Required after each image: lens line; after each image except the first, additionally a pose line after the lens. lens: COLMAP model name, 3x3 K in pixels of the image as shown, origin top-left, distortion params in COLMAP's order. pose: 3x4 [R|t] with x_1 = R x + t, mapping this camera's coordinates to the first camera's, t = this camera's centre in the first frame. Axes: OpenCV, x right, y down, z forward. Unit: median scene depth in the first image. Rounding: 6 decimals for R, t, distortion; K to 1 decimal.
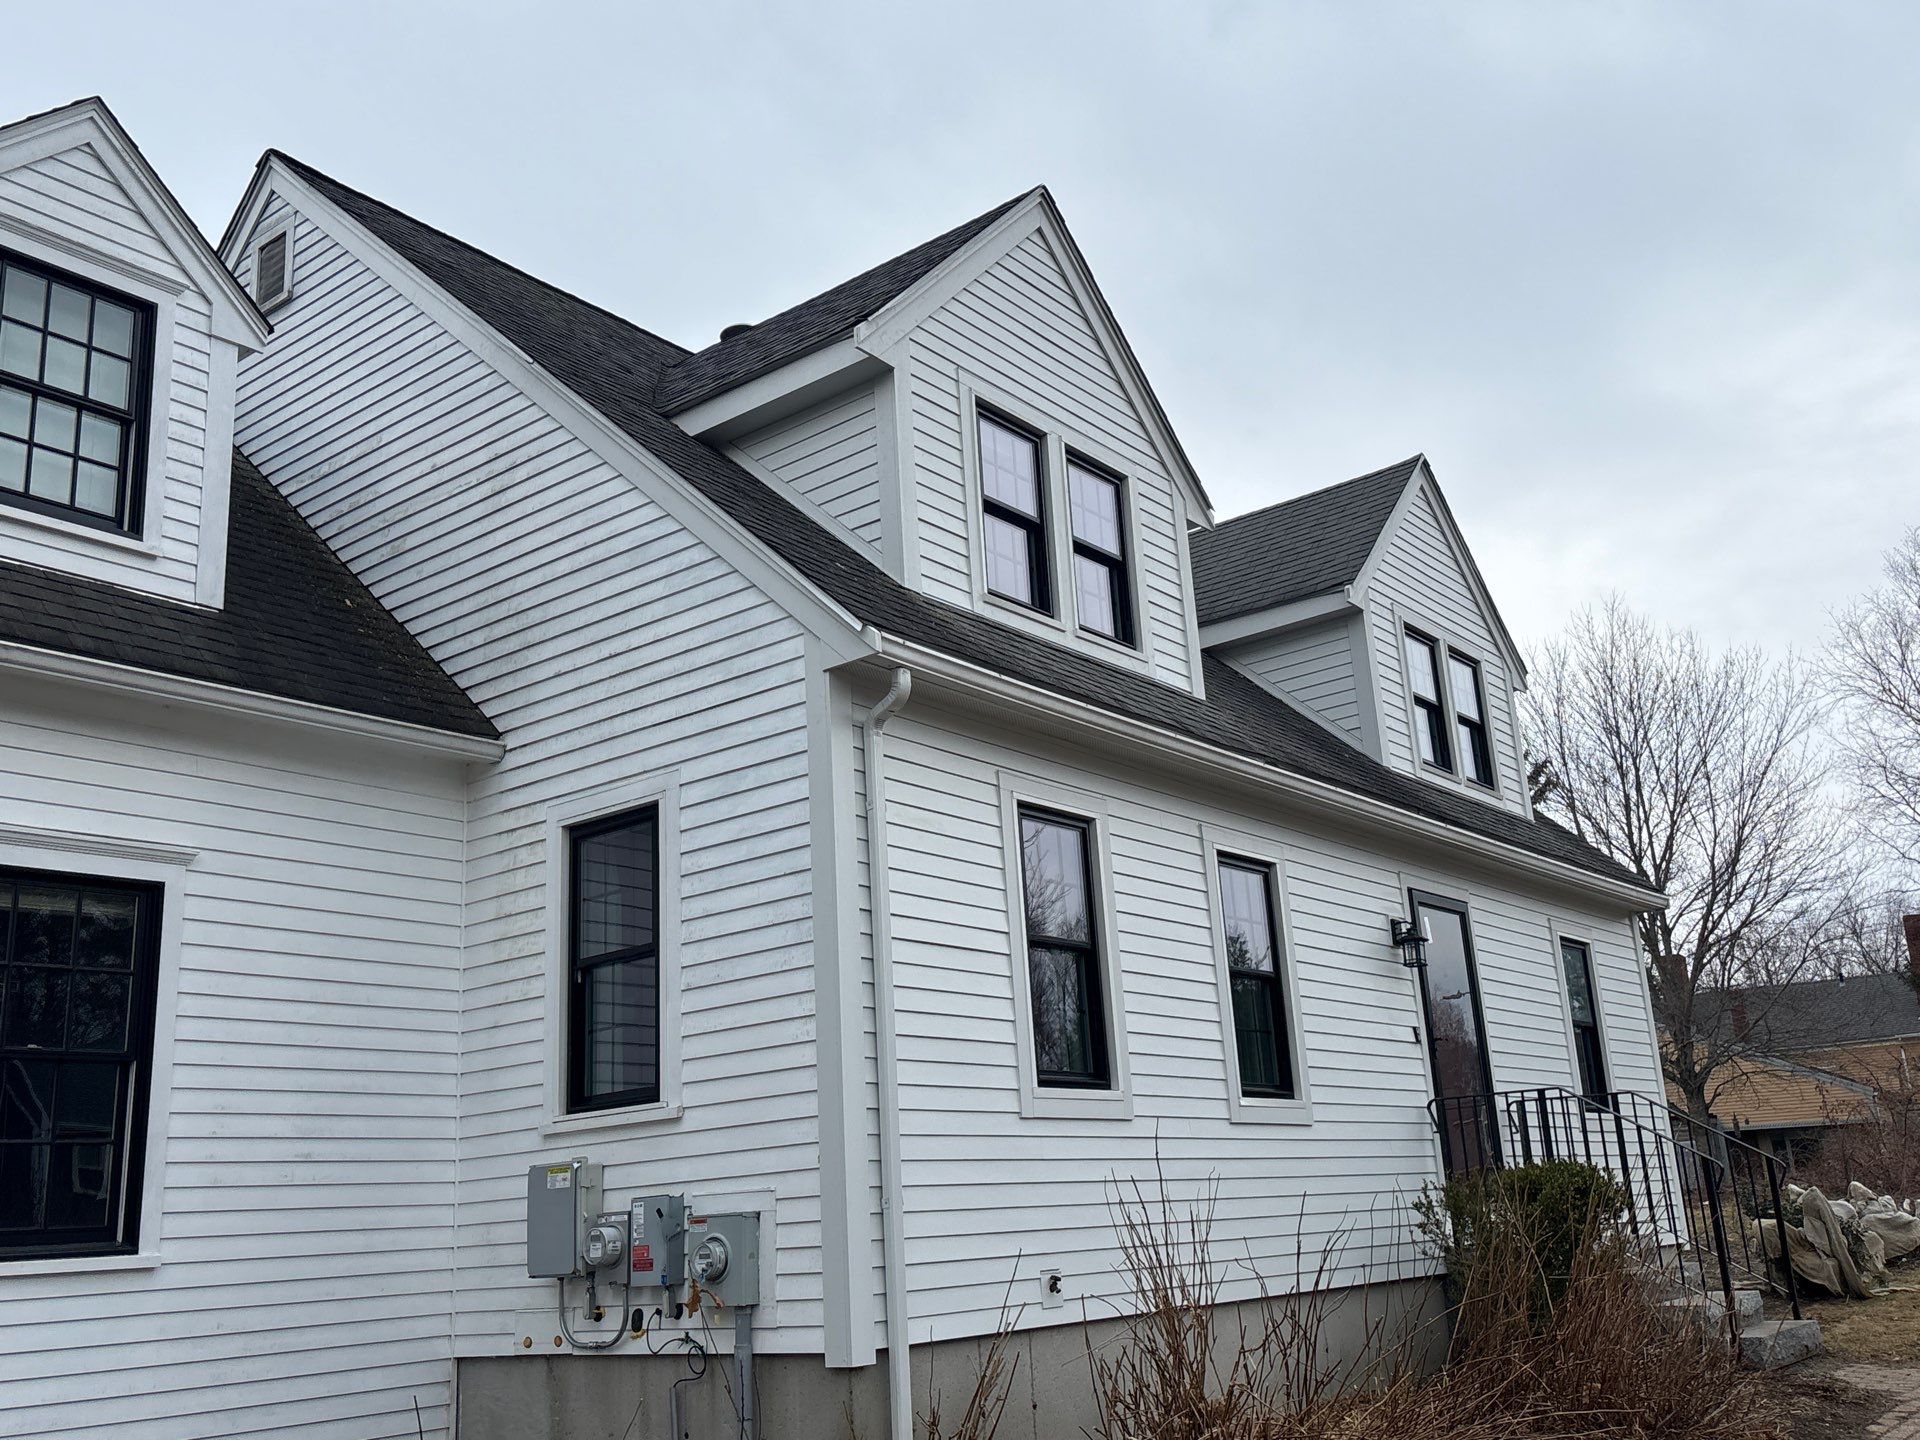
lens RADIAL K [[1711.5, 0, 963.5], [0, 1711.5, 719.2], [0, 0, 1]] dist [0.046320, -0.019010]
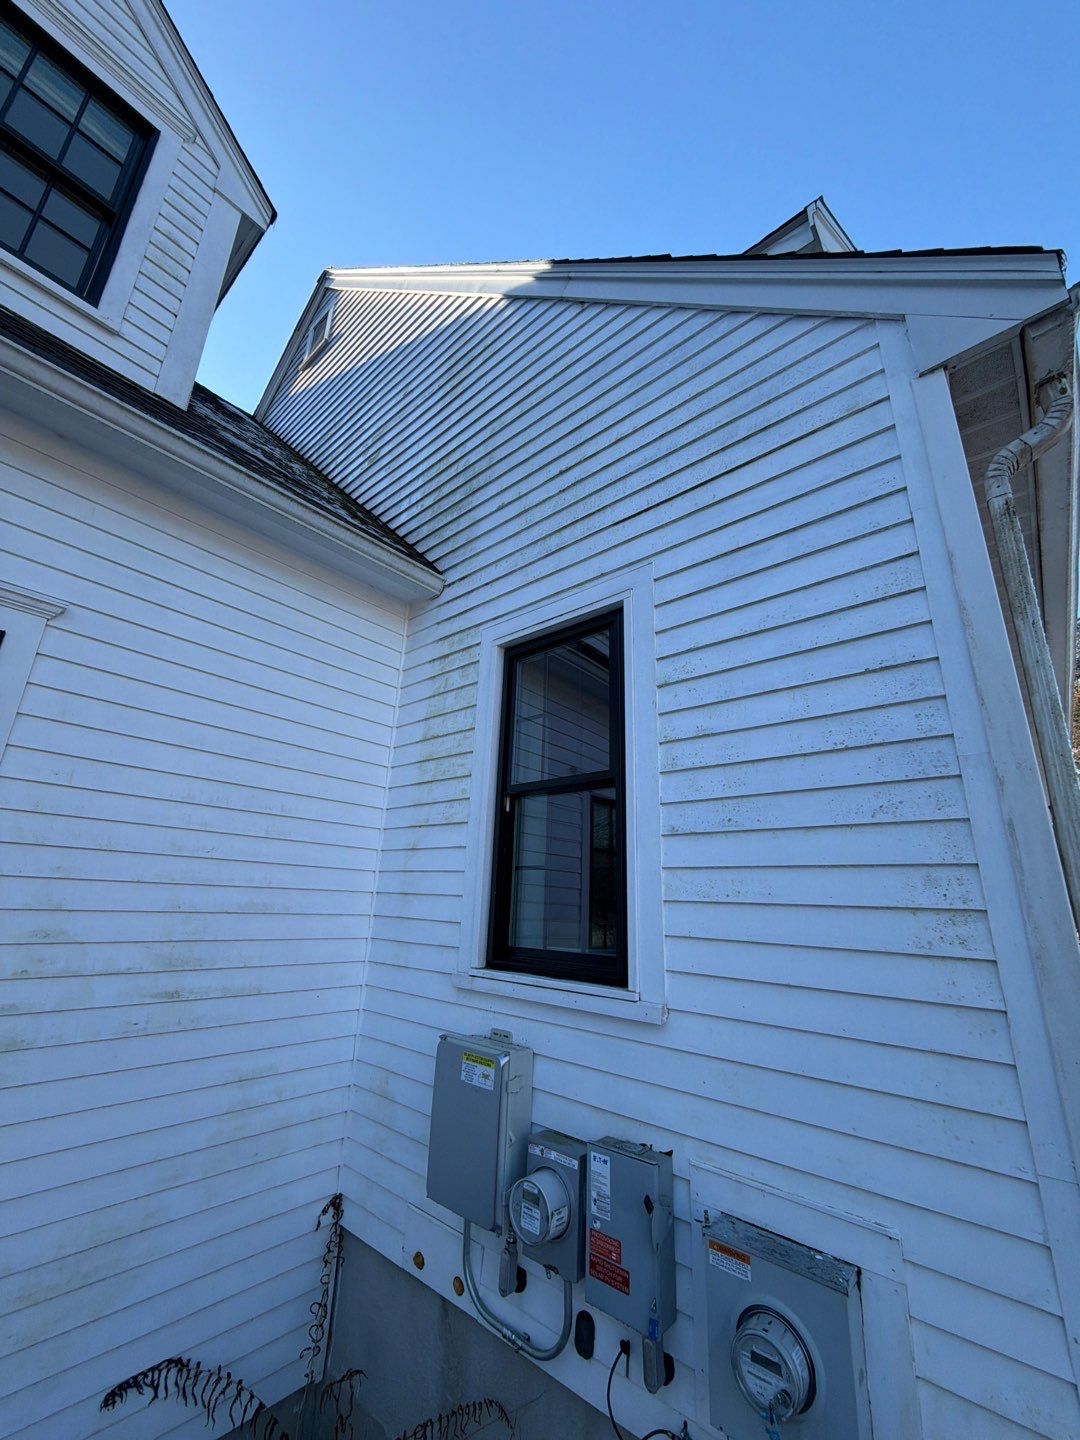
lens RADIAL K [[573.6, 0, 538.4], [0, 573.6, 712.0], [0, 0, 1]] dist [-0.002362, 0.000044]
pose [[0.994088, 0.072623, -0.080716, -0.193672], [-0.075275, 0.996702, -0.030312, 0.113370], [0.078248, 0.036209, 0.996276, 0.724712]]
